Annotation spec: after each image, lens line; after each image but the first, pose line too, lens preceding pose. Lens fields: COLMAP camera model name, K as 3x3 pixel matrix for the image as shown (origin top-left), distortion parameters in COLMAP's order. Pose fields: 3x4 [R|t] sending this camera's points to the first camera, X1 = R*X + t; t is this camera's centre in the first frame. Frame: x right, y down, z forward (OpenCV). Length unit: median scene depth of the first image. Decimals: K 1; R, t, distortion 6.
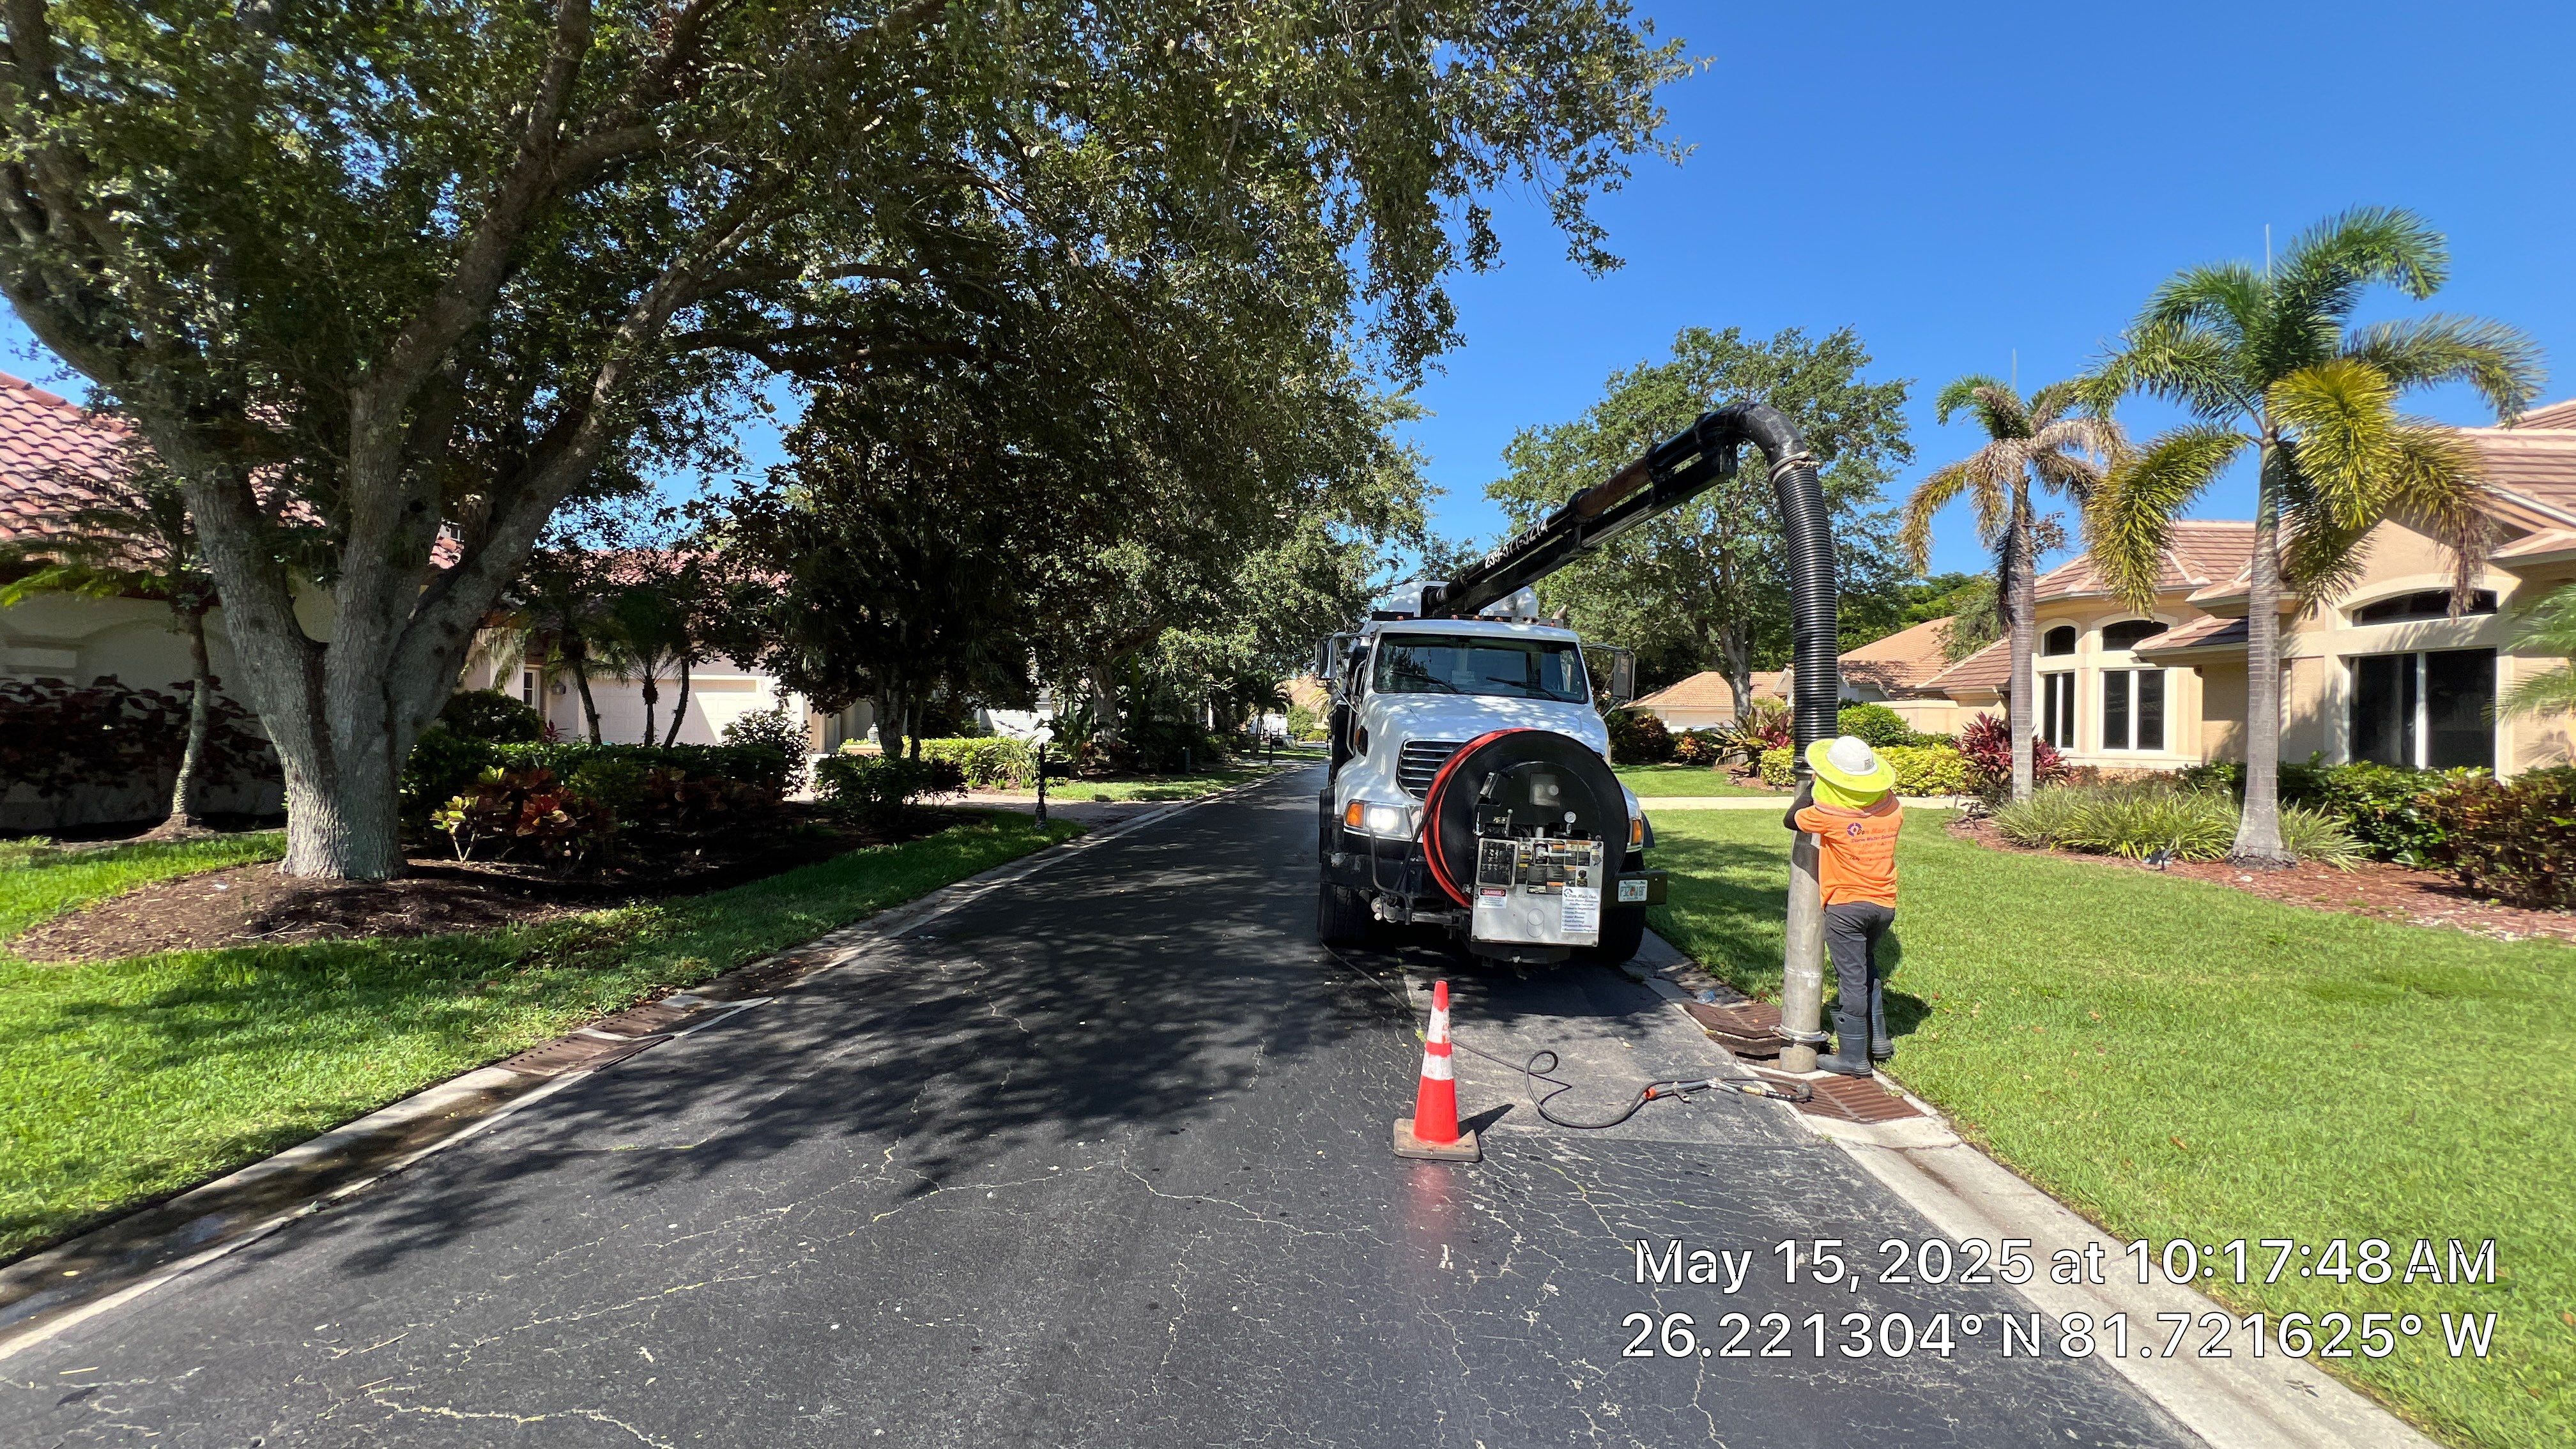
lens RADIAL K [[1022.9, 0, 1284.2], [0, 1022.9, 719.5], [0, 0, 1]] dist [-0.000560, 0.000605]
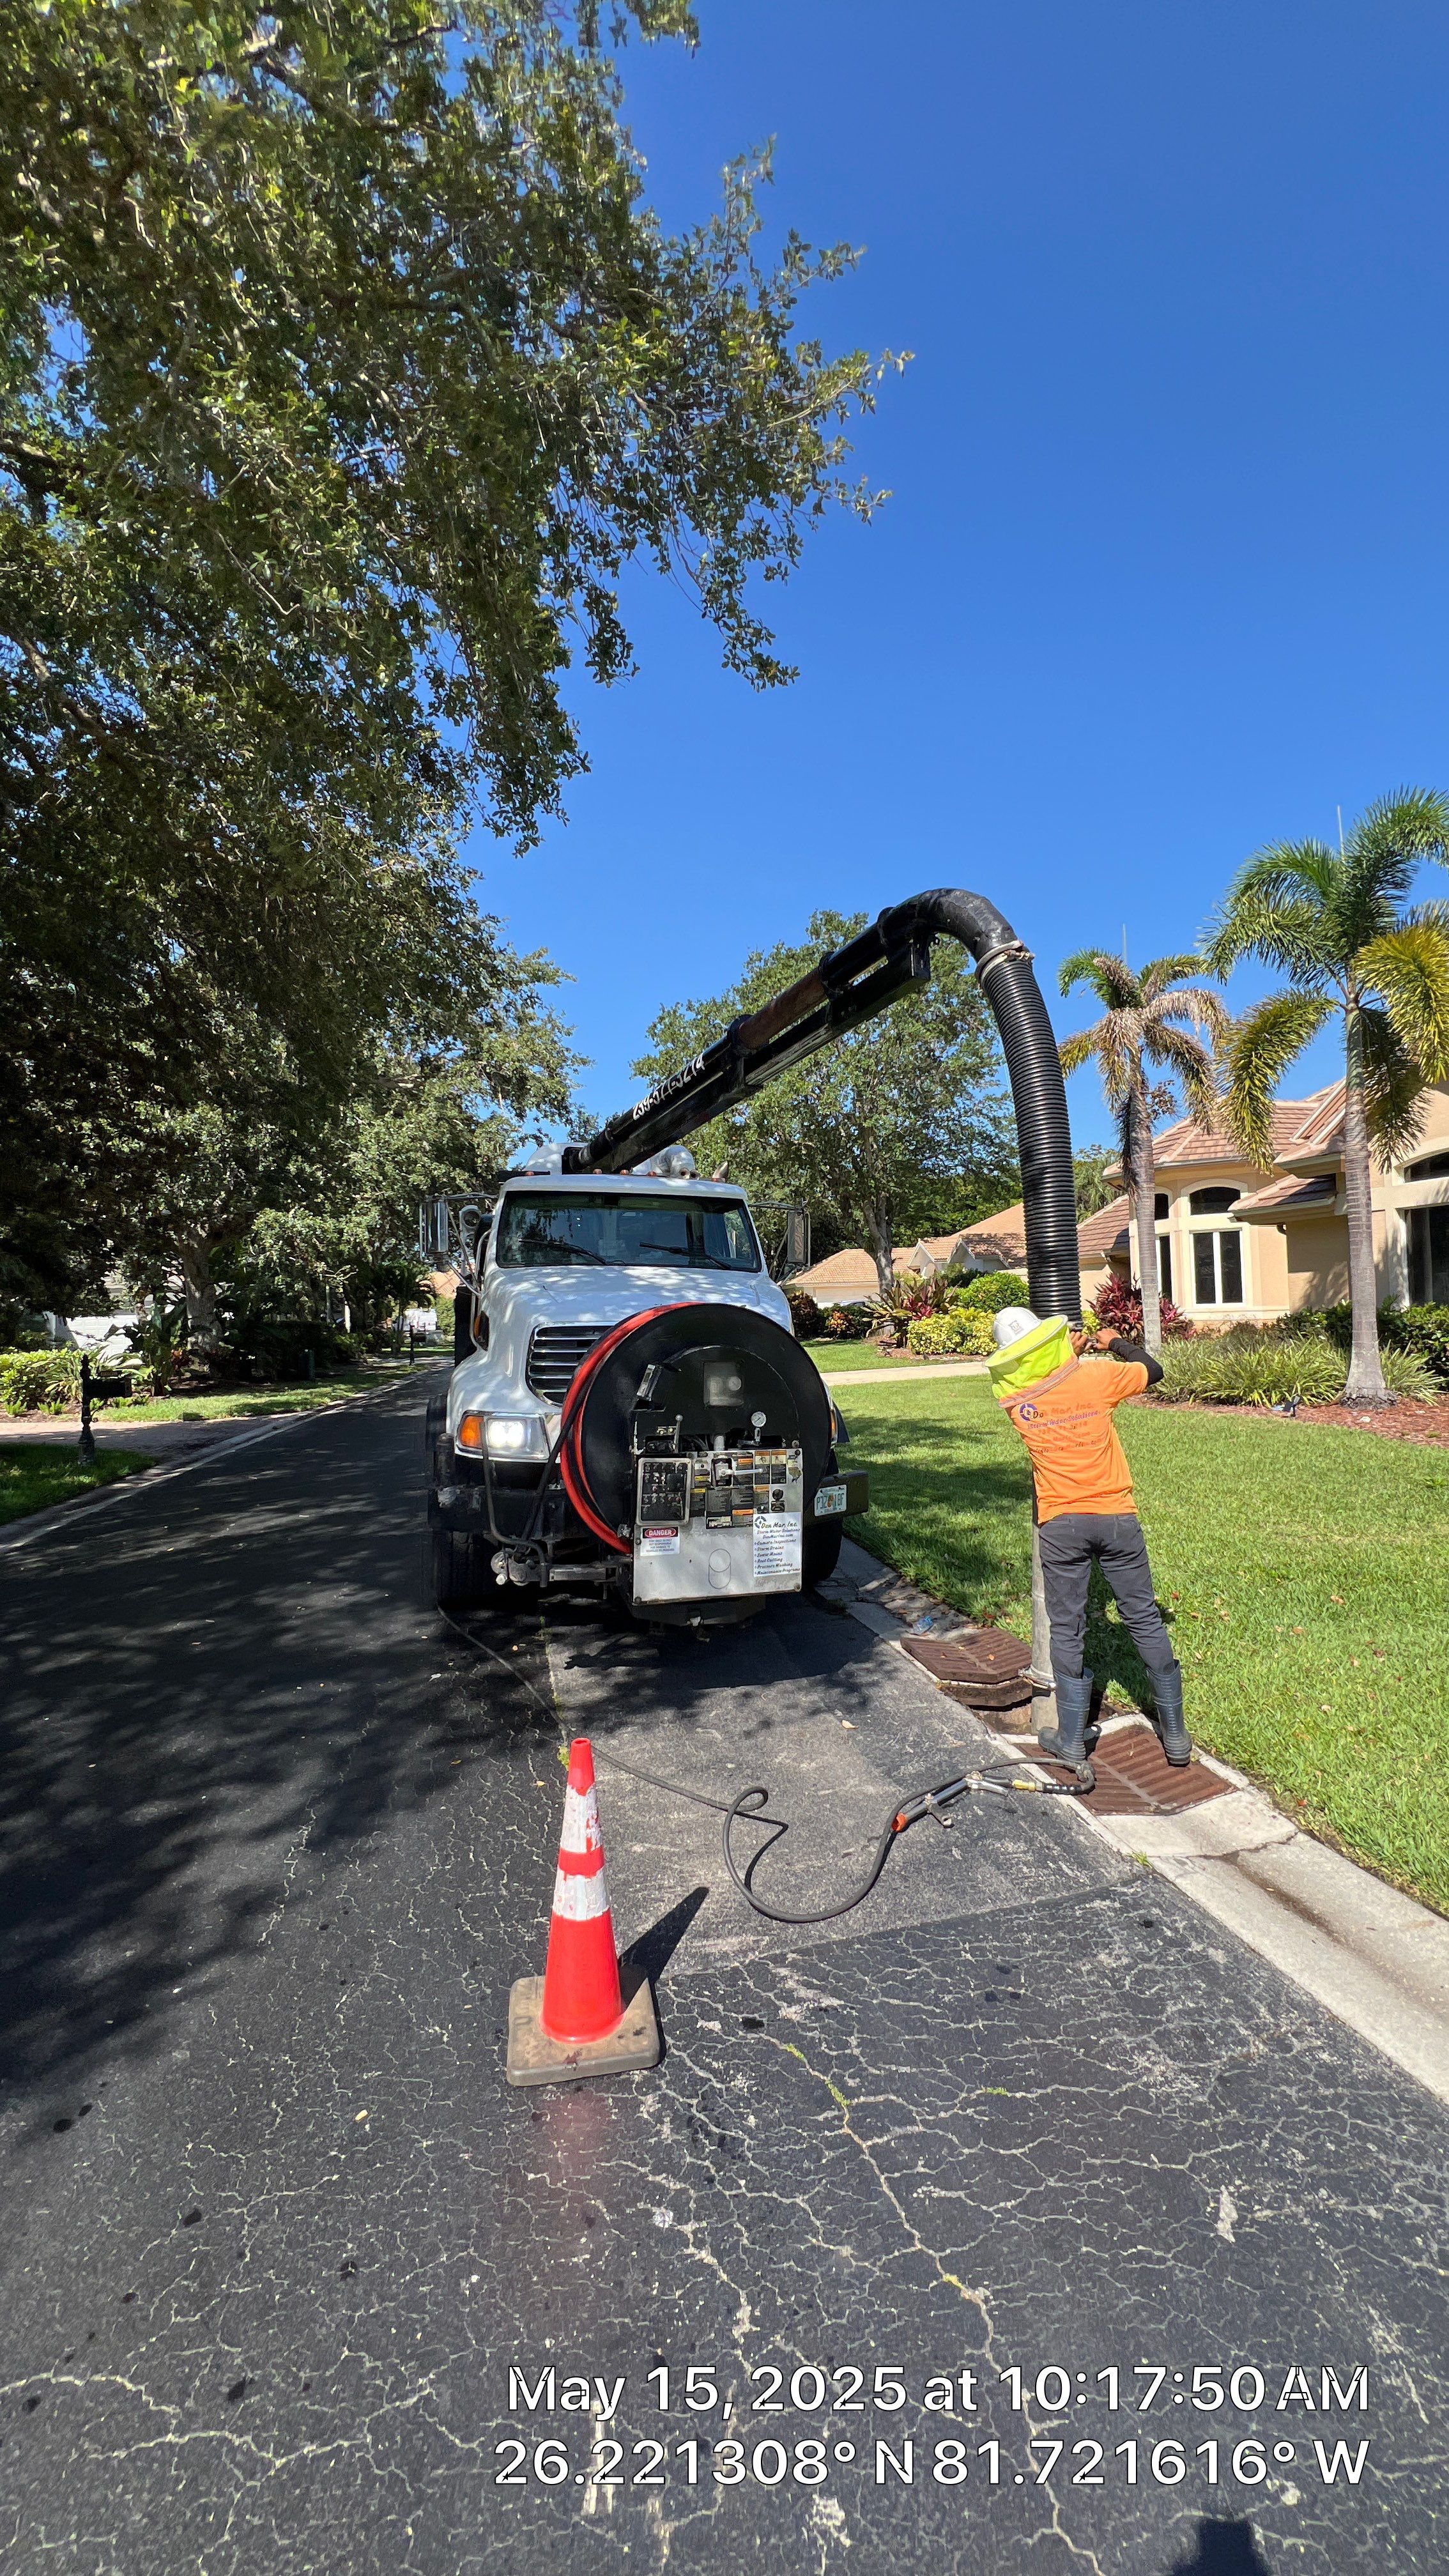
lens RADIAL K [[1022.9, 0, 730.6], [0, 1022.9, 1269.4], [0, 0, 1]] dist [-0.000560, 0.000605]
pose [[0.959984, -0.034745, 0.277891, 0.035774], [0.045058, 0.998509, -0.030809, 0.005957], [-0.276406, 0.042098, 0.960118, 0.176683]]
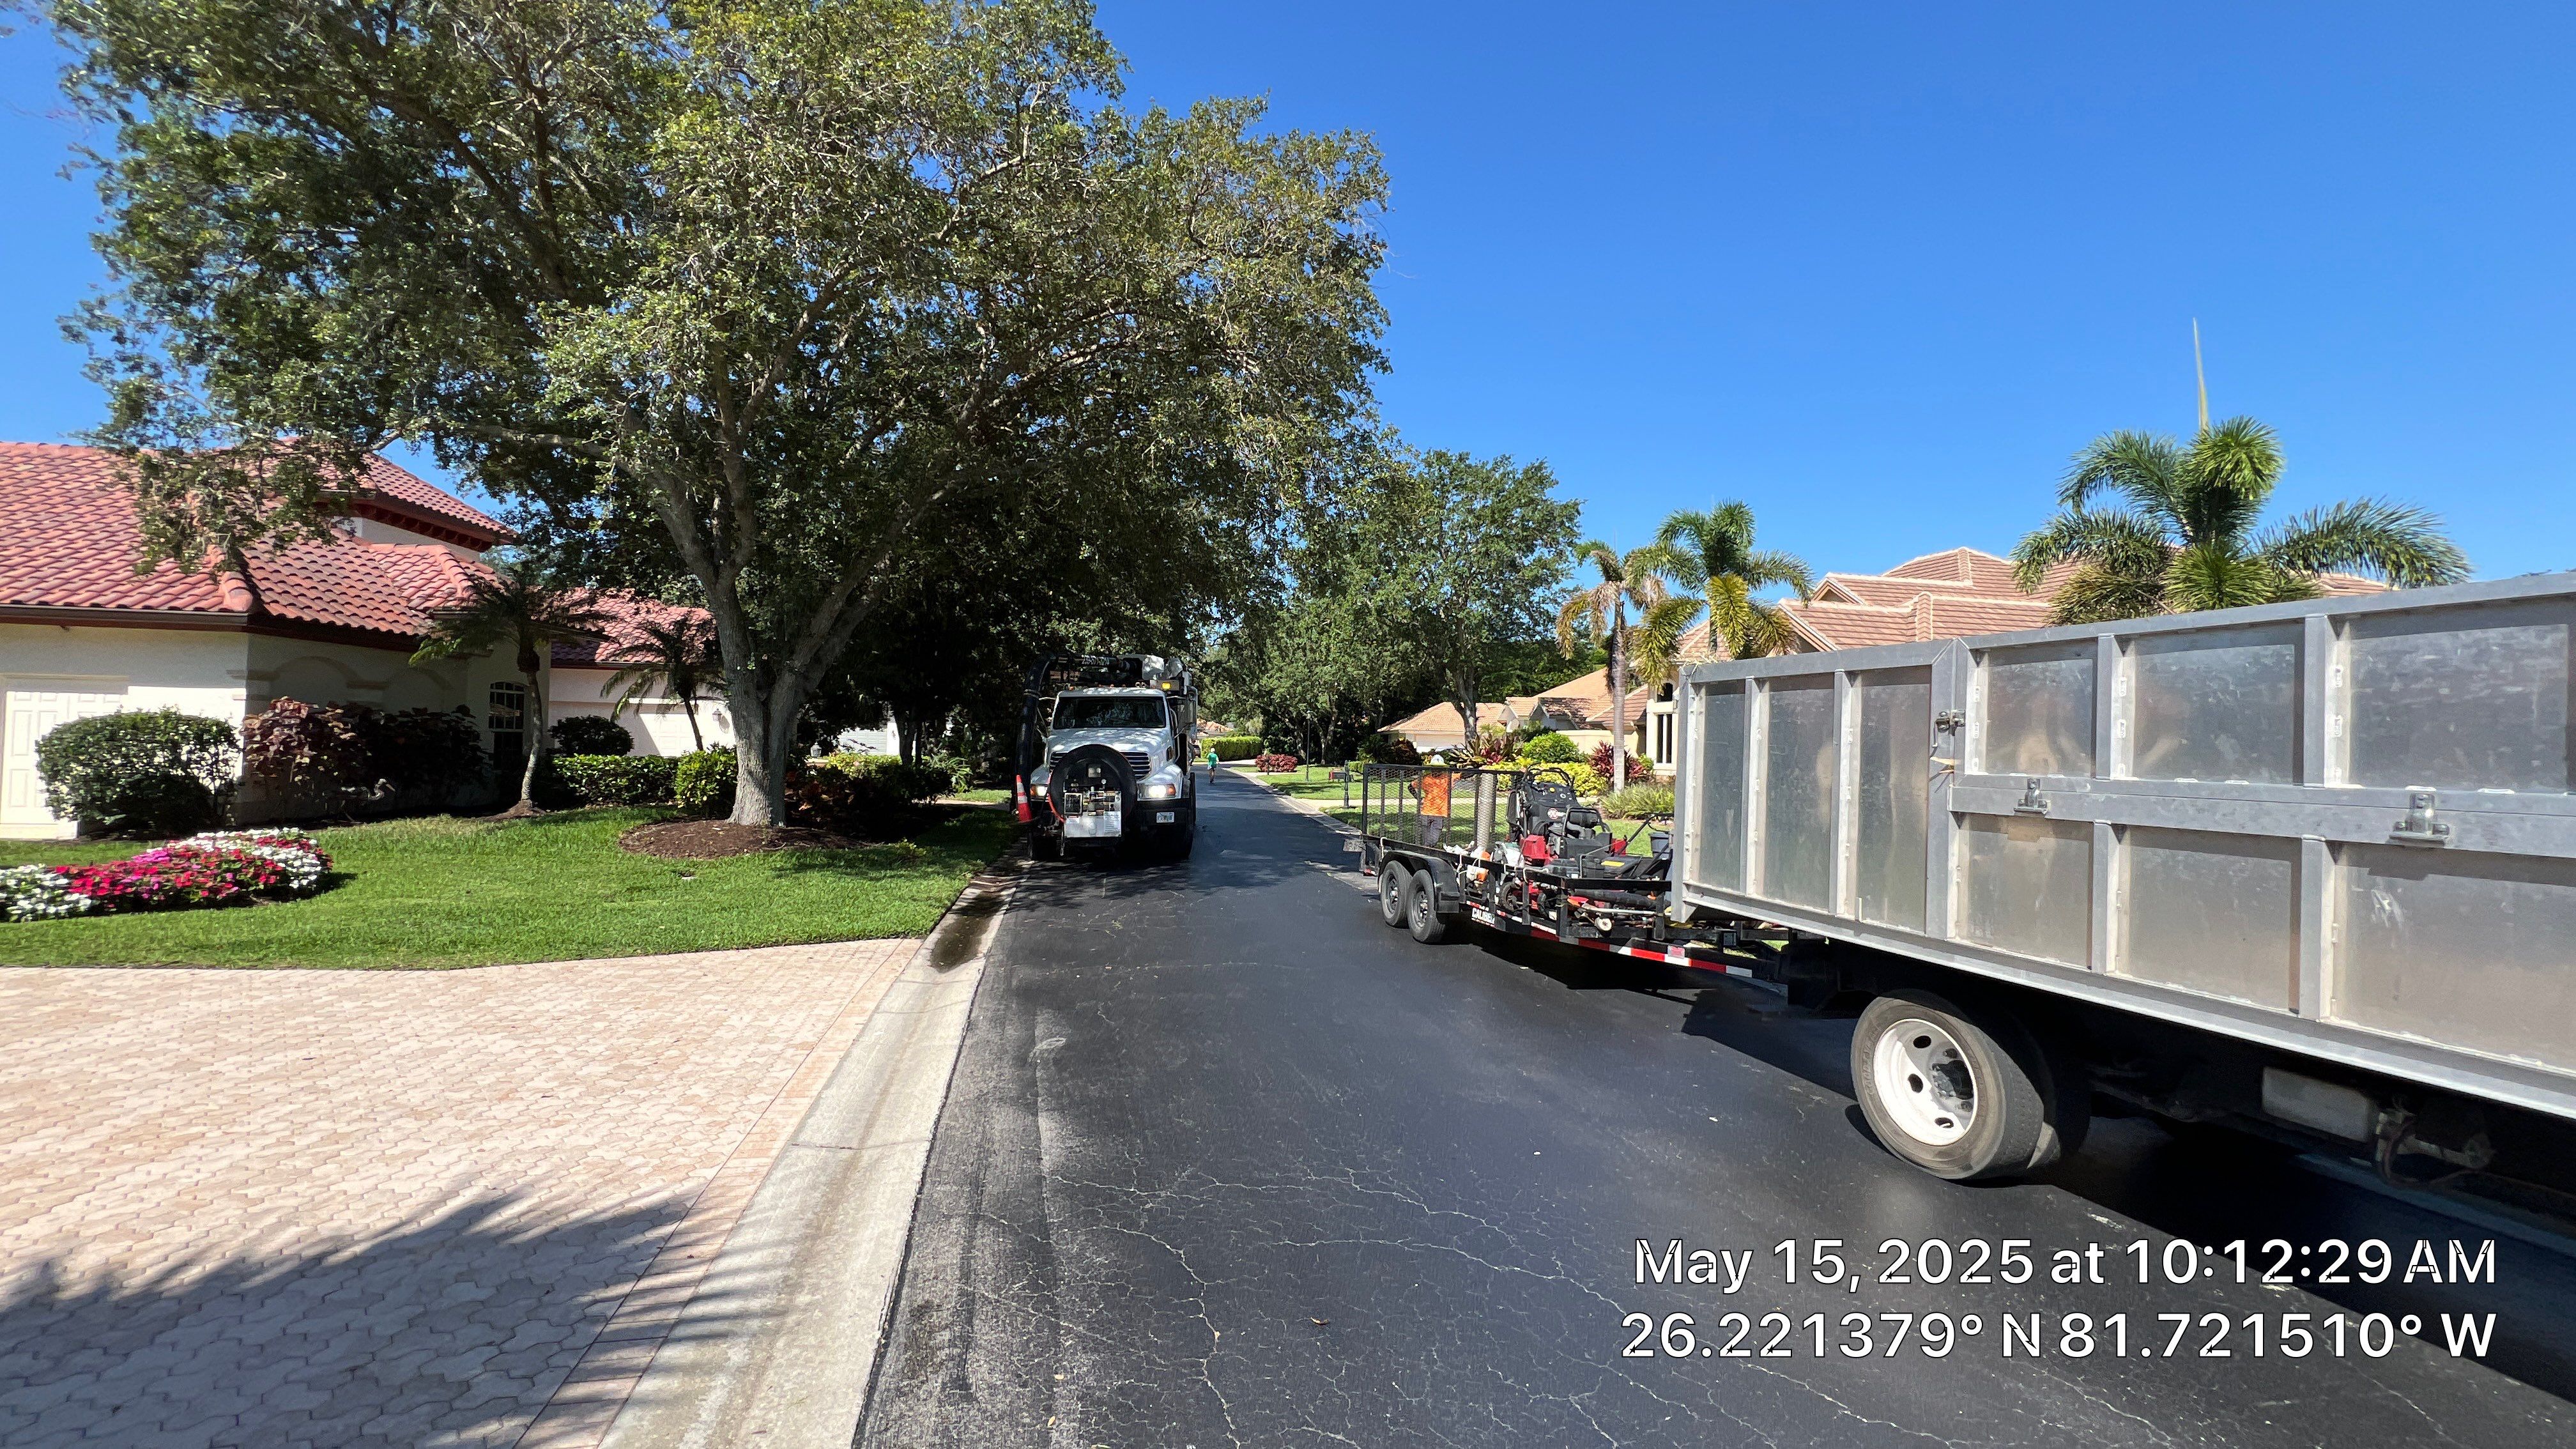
lens RADIAL K [[1022.9, 0, 1285.1], [0, 1022.9, 726.2], [0, 0, 1]] dist [-0.000560, 0.000605]
pose [[0.972617, 0.011325, 0.232136, -0.299771], [-0.008898, 0.999894, -0.011501, -0.011358], [-0.232242, 0.009121, 0.972615, -0.749191]]
